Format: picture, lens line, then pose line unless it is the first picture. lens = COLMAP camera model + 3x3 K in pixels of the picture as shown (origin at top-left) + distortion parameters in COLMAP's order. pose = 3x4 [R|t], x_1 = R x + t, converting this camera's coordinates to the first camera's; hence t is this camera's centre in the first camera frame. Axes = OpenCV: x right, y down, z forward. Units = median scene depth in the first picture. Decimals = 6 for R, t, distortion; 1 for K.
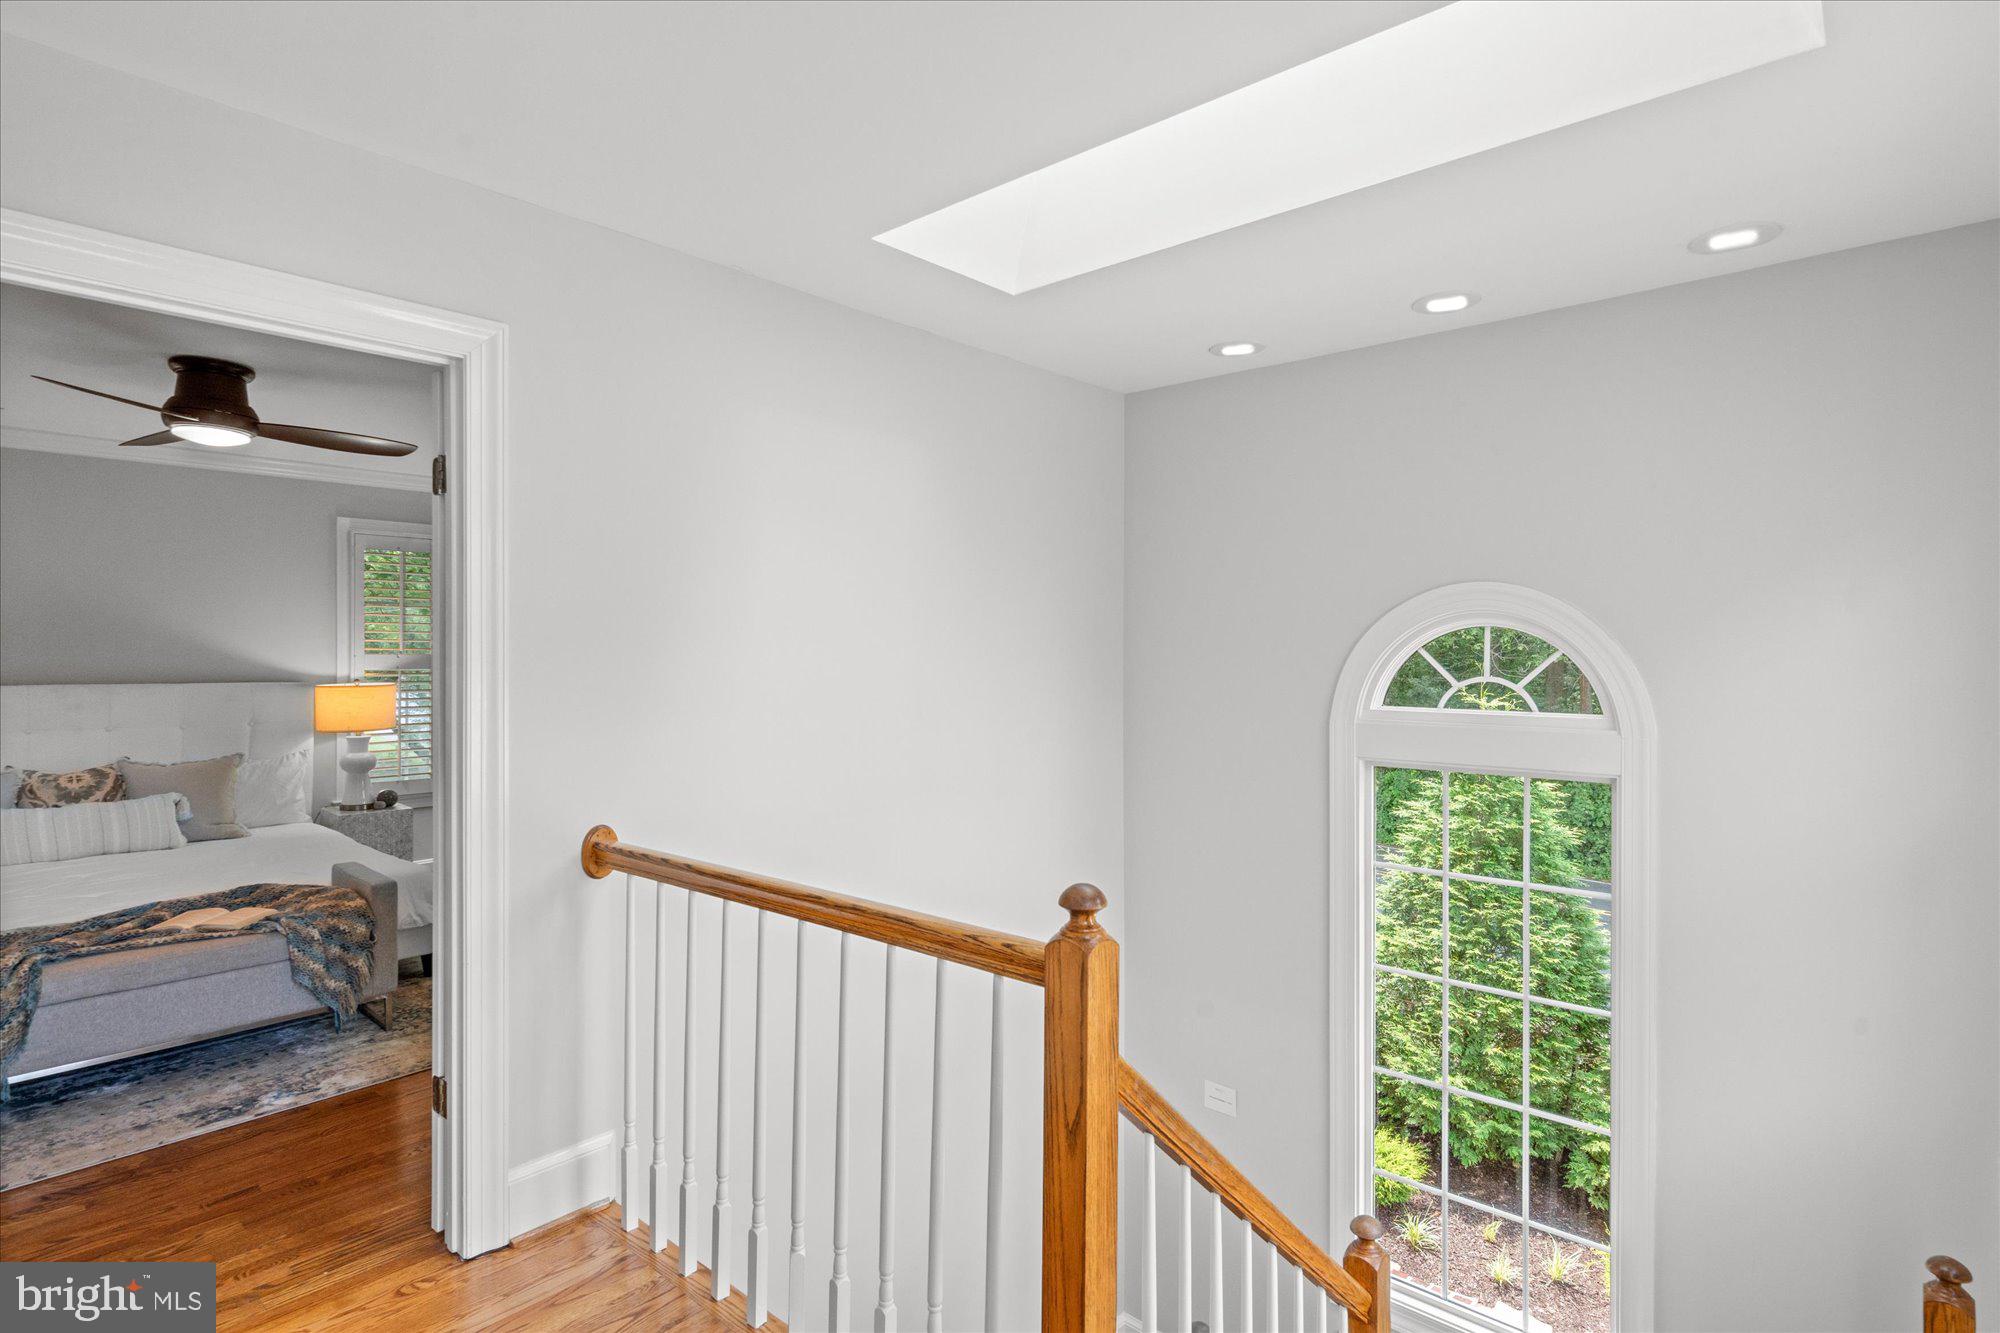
lens RADIAL K [[1014.8, 0, 1006.0], [0, 1014.8, 662.4], [0, 0, 1]] dist [0.001901, -0.000461]
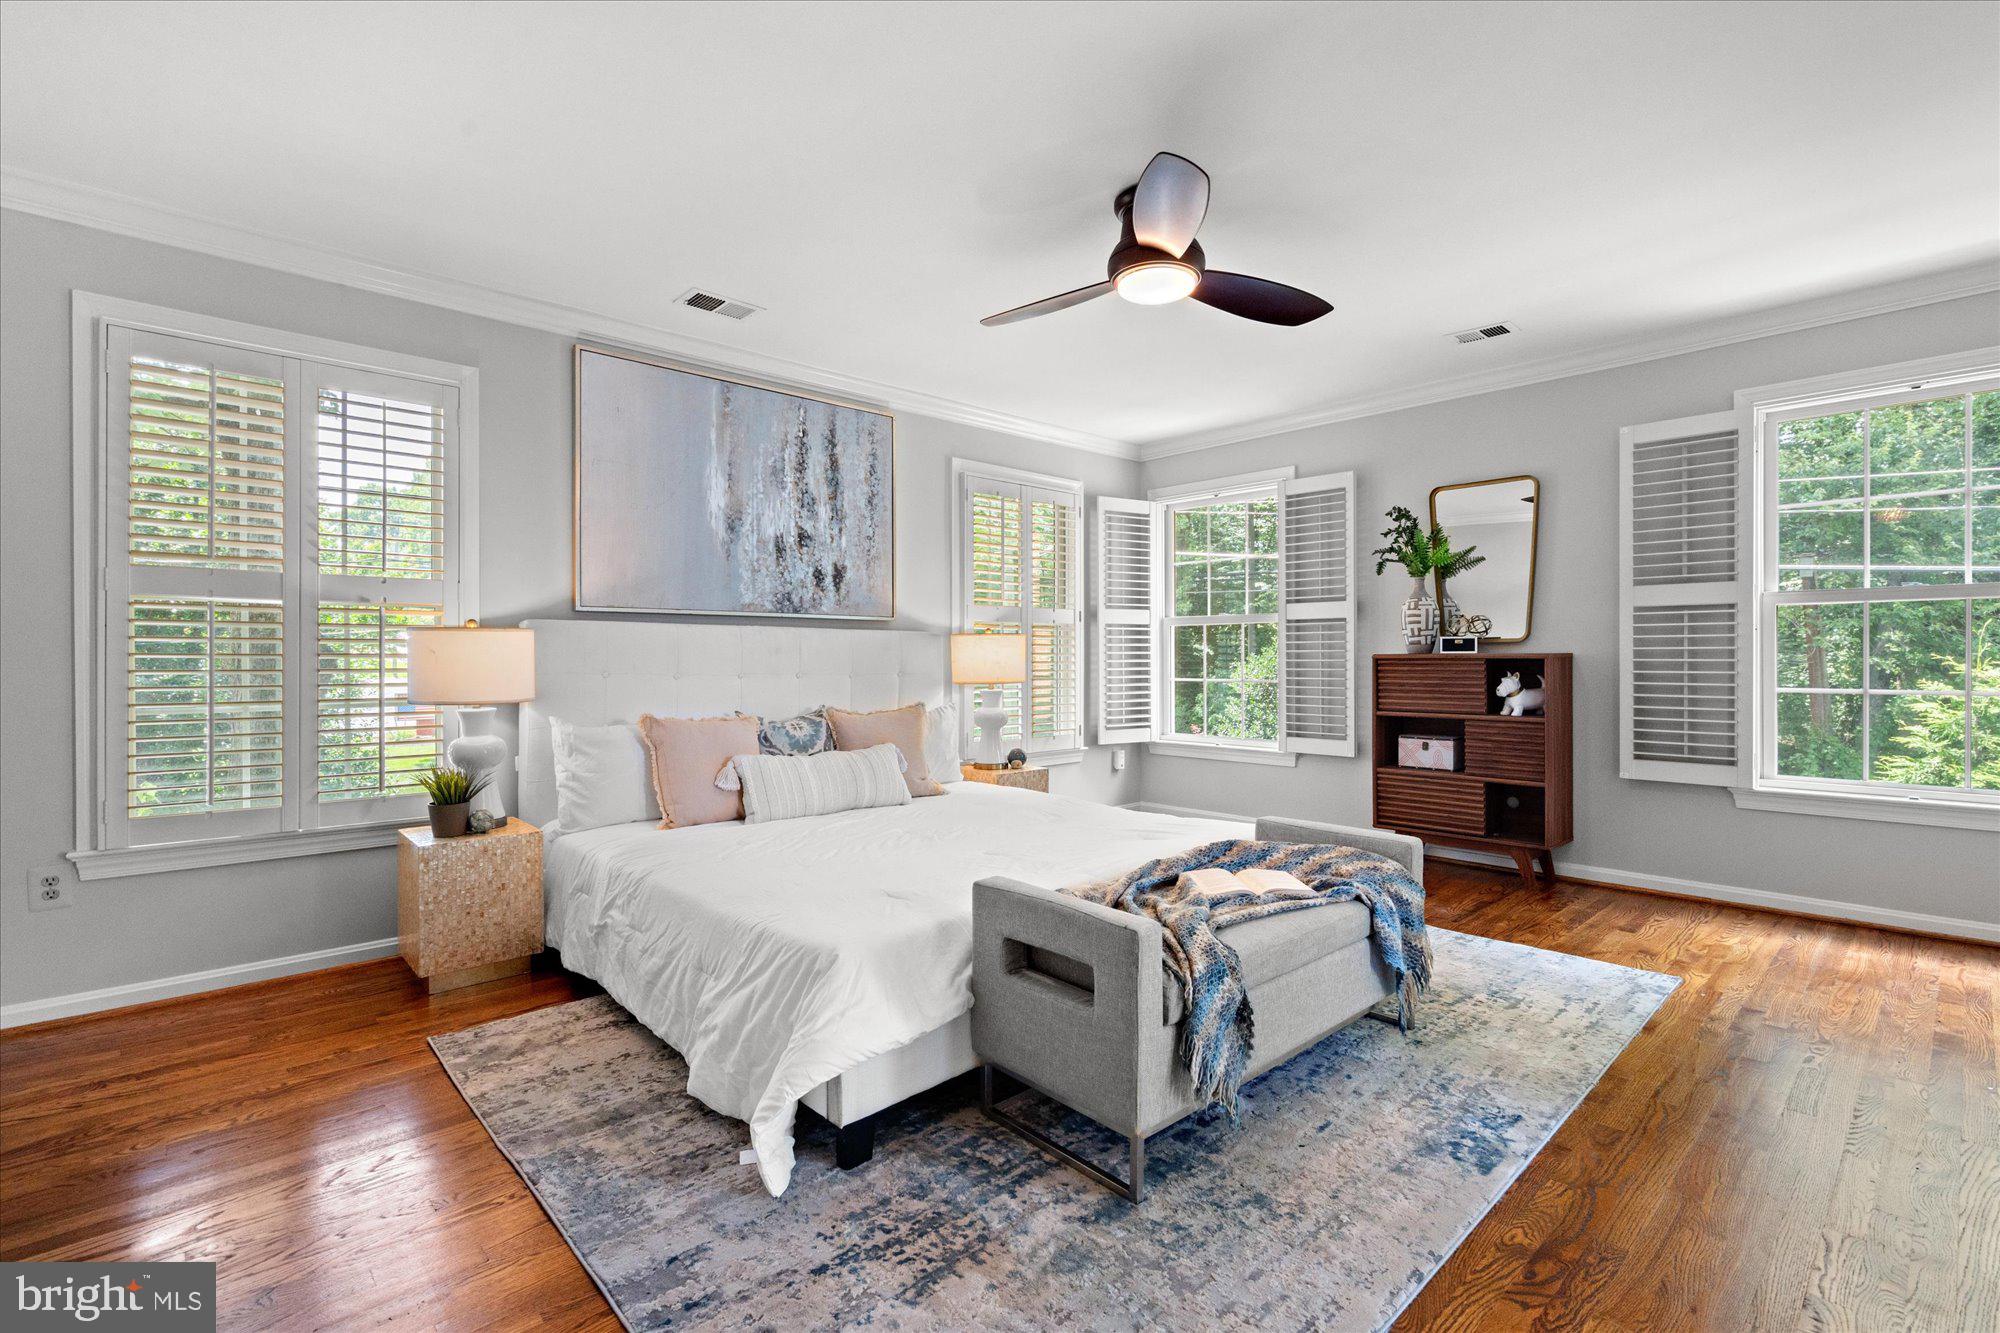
lens RADIAL K [[913.8, 0, 995.2], [0, 913.8, 653.0], [0, 0, 1]] dist [-0.001477, 0.000878]
pose [[0.995634, -0.008711, -0.092933, -0.656365], [0.007156, 0.999829, -0.017051, 0.063327], [0.093066, 0.016312, 0.995526, 0.203244]]
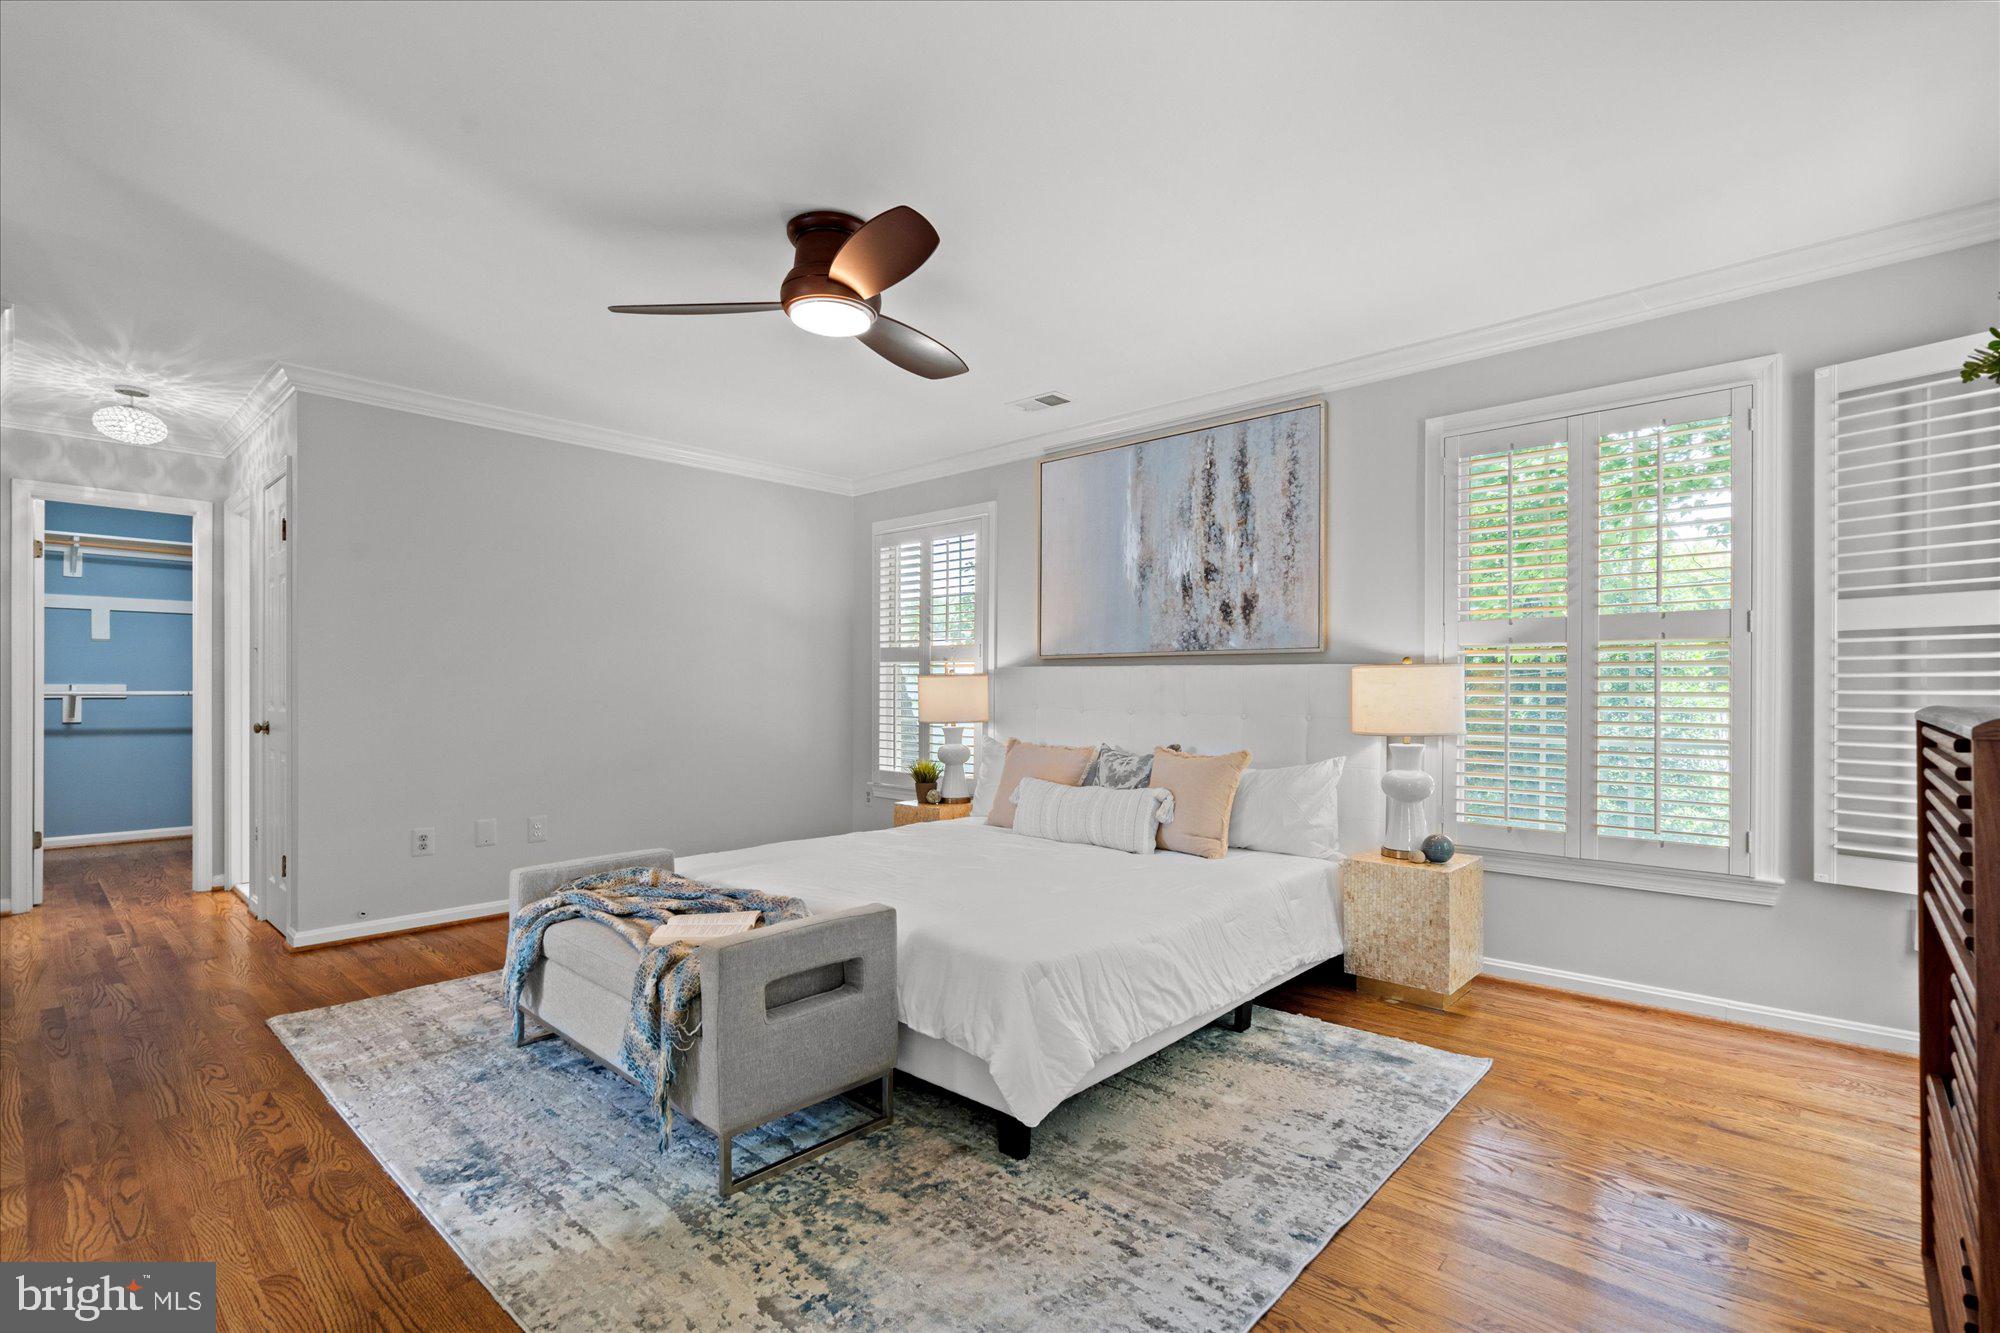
lens RADIAL K [[913.8, 0, 1014.9], [0, 913.8, 696.0], [0, 0, 1]] dist [-0.001477, 0.000878]
pose [[0.001330, -0.003038, -0.999995, -0.064561], [-0.020180, 0.999792, -0.003064, 0.057927], [0.999795, 0.020184, 0.001268, 0.883543]]
